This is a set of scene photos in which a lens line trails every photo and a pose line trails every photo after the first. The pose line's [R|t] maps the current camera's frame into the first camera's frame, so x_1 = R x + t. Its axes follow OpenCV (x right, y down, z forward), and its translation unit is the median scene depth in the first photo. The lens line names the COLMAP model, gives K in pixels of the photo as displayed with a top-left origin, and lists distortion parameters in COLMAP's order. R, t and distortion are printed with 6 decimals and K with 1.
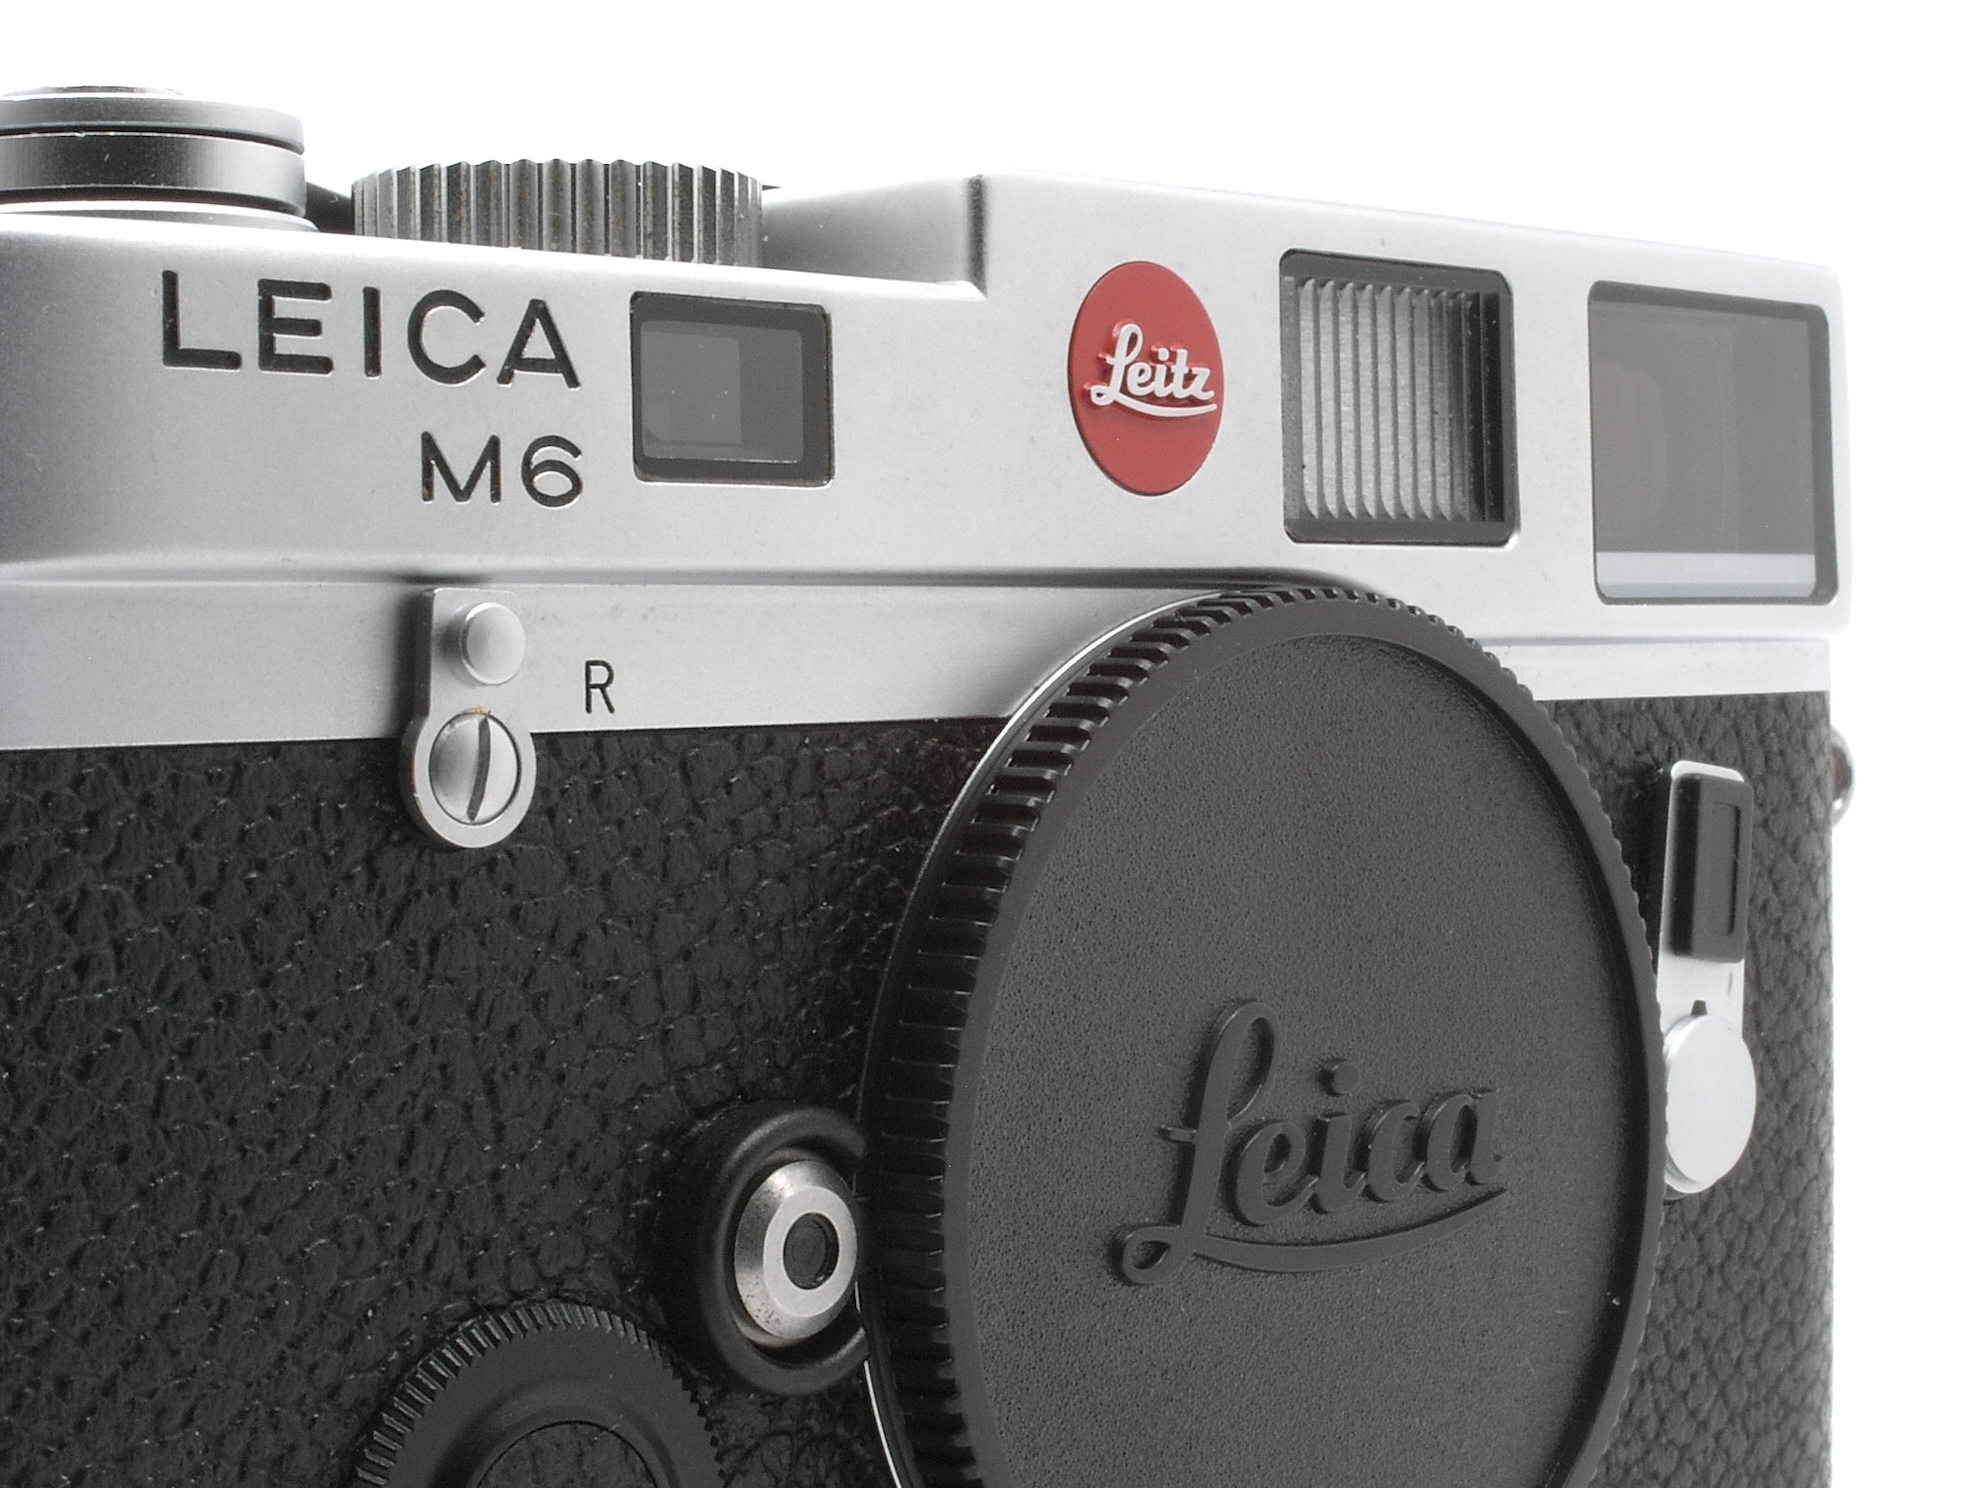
lens RADIAL K [[3907.8, 0, 992.0], [0, 3907.8, 744.0], [0, 0, 1]] dist [0.090532, -3.377574]
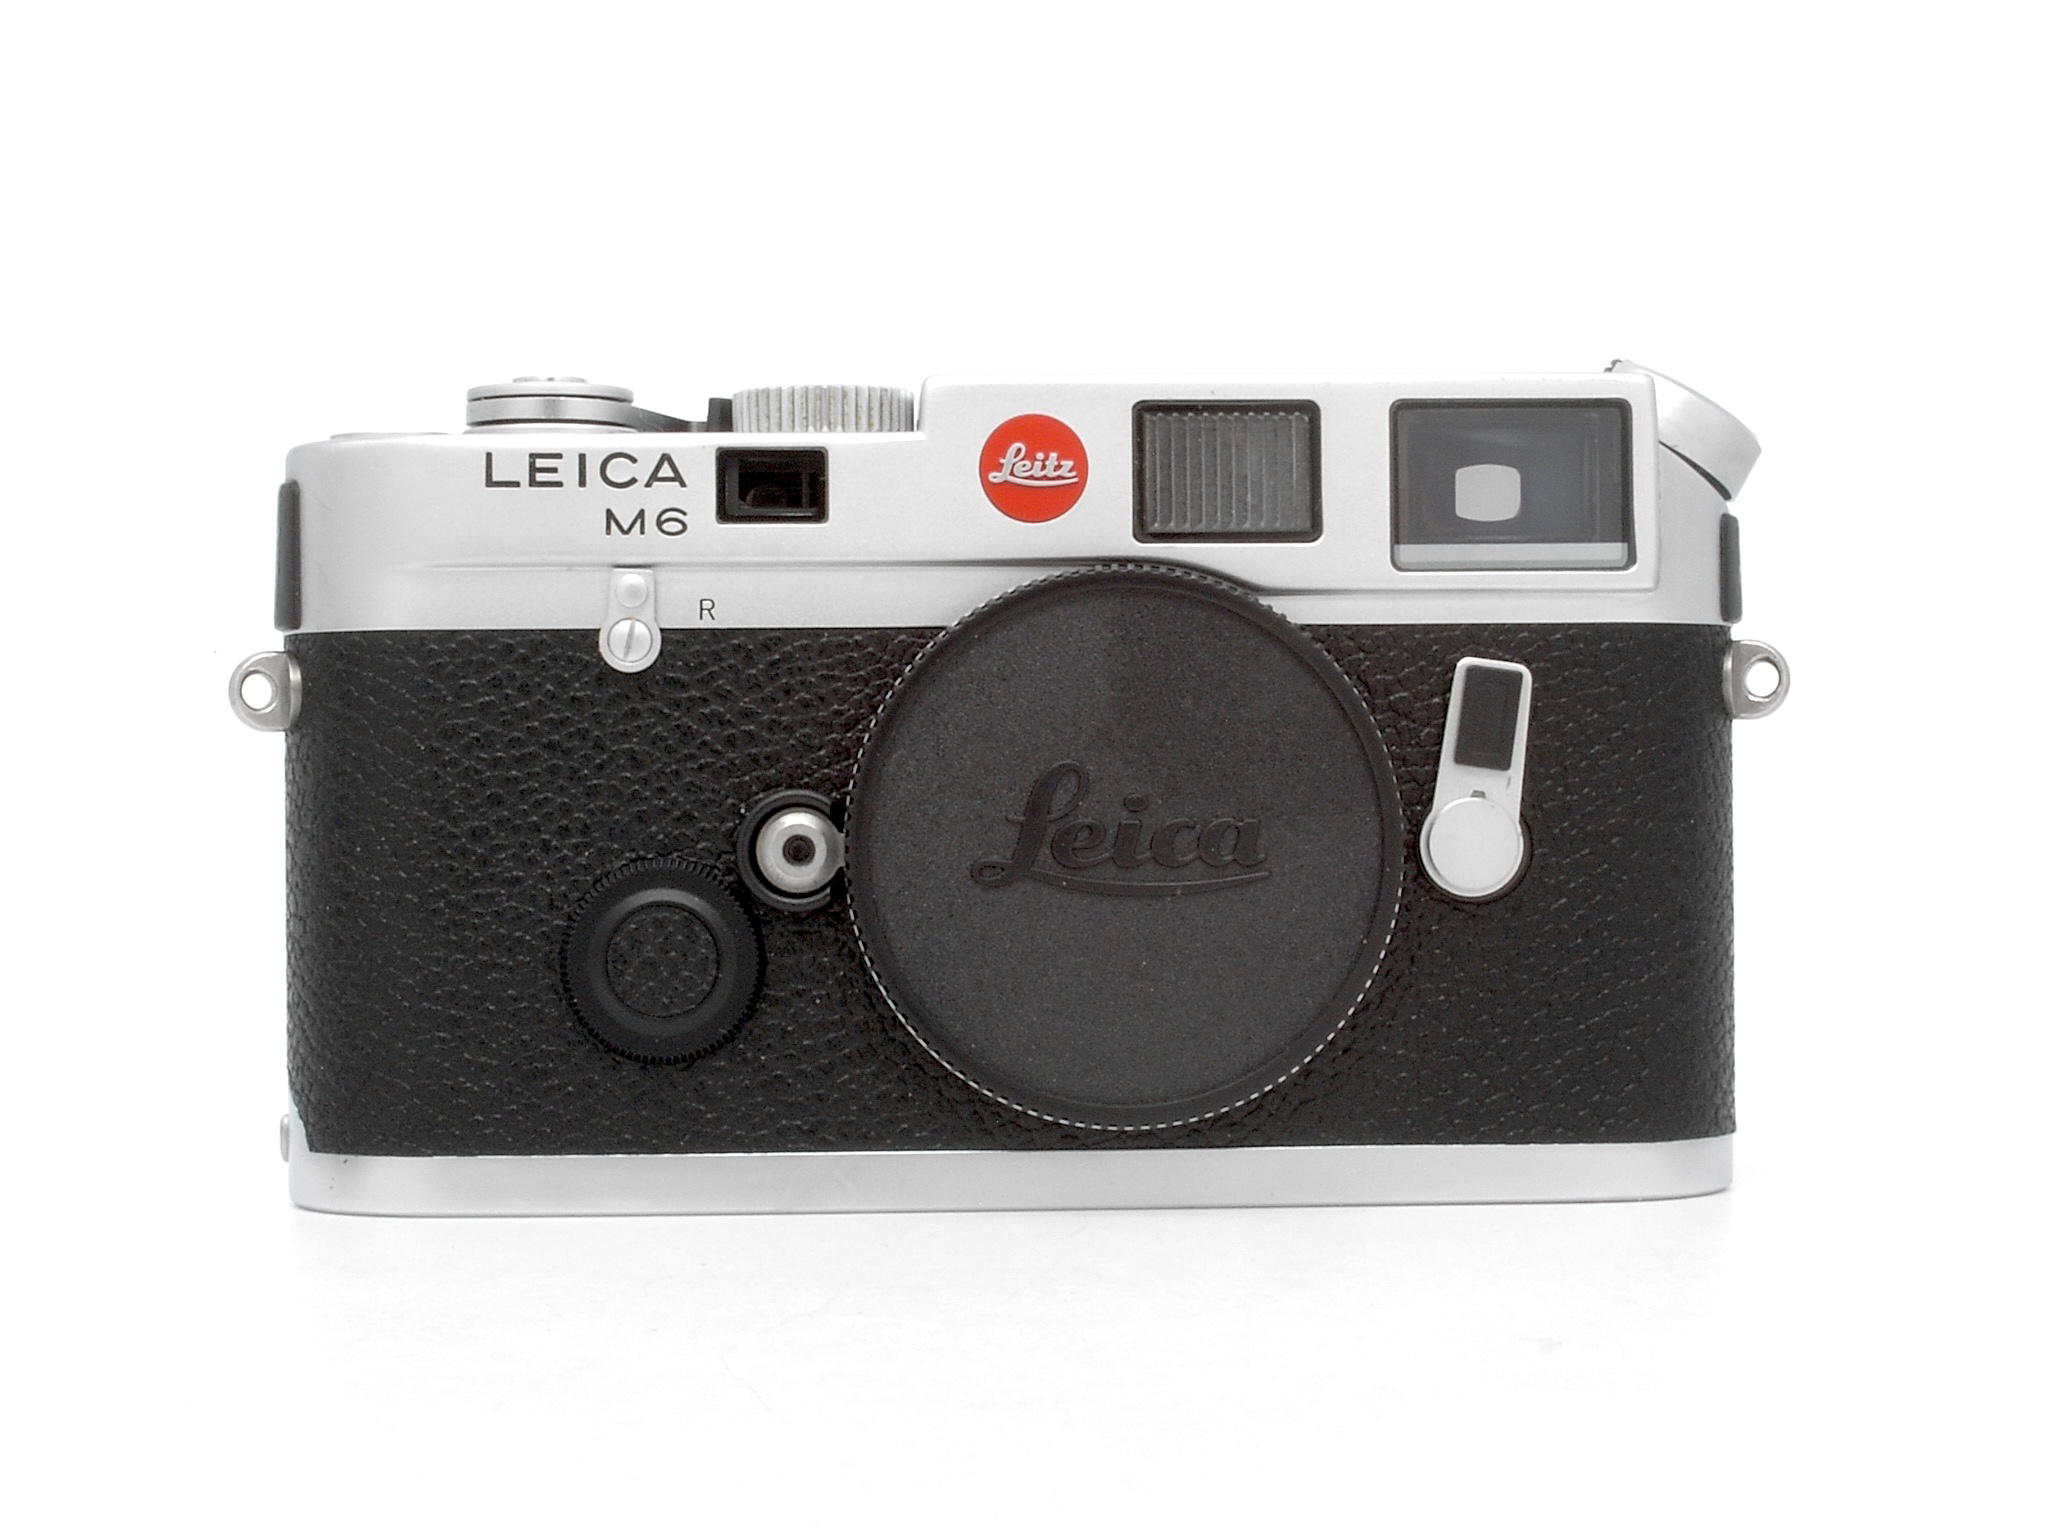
lens RADIAL K [[4212.4, 0, 1024.0], [0, 4212.4, 768.0], [0, 0, 1]] dist [0.040693, -3.957651]
pose [[0.732801, -0.004125, -0.680430, 1.797672], [-0.016927, 0.999562, -0.024290, 0.142029], [0.680232, 0.029318, 0.732410, -0.771979]]
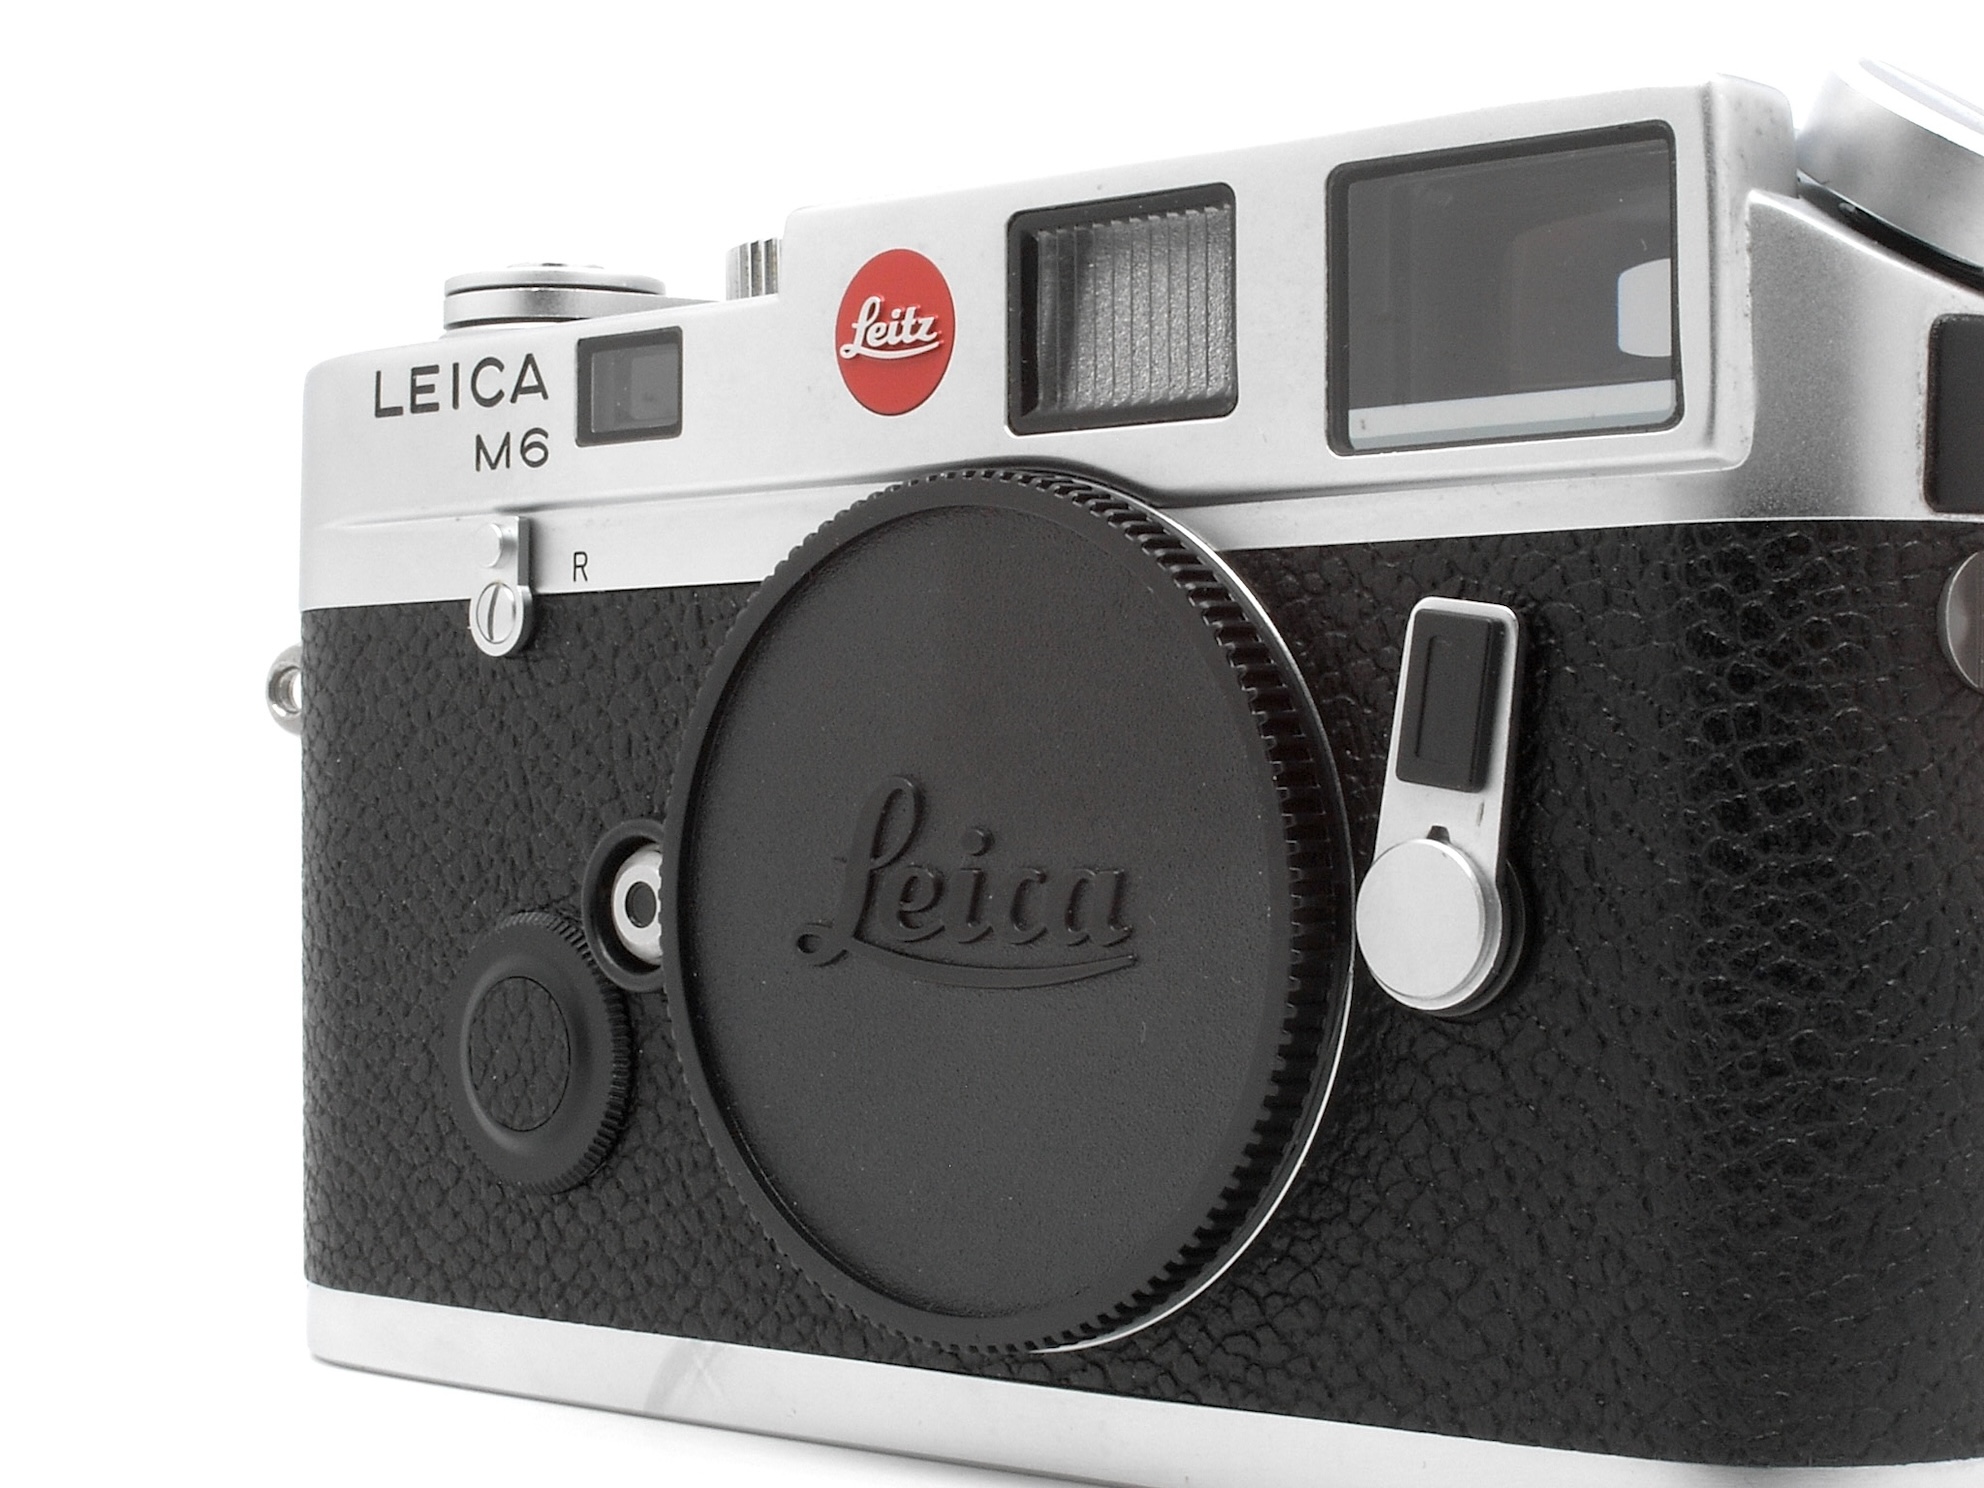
lens RADIAL K [[3907.8, 0, 992.0], [0, 3907.8, 744.0], [0, 0, 1]] dist [0.090532, -3.377574]
pose [[0.018954, -0.000305, -0.999820, 1.624309], [-0.015495, 0.999880, -0.000599, 0.061893], [0.999700, 0.015504, 0.018947, 1.131456]]
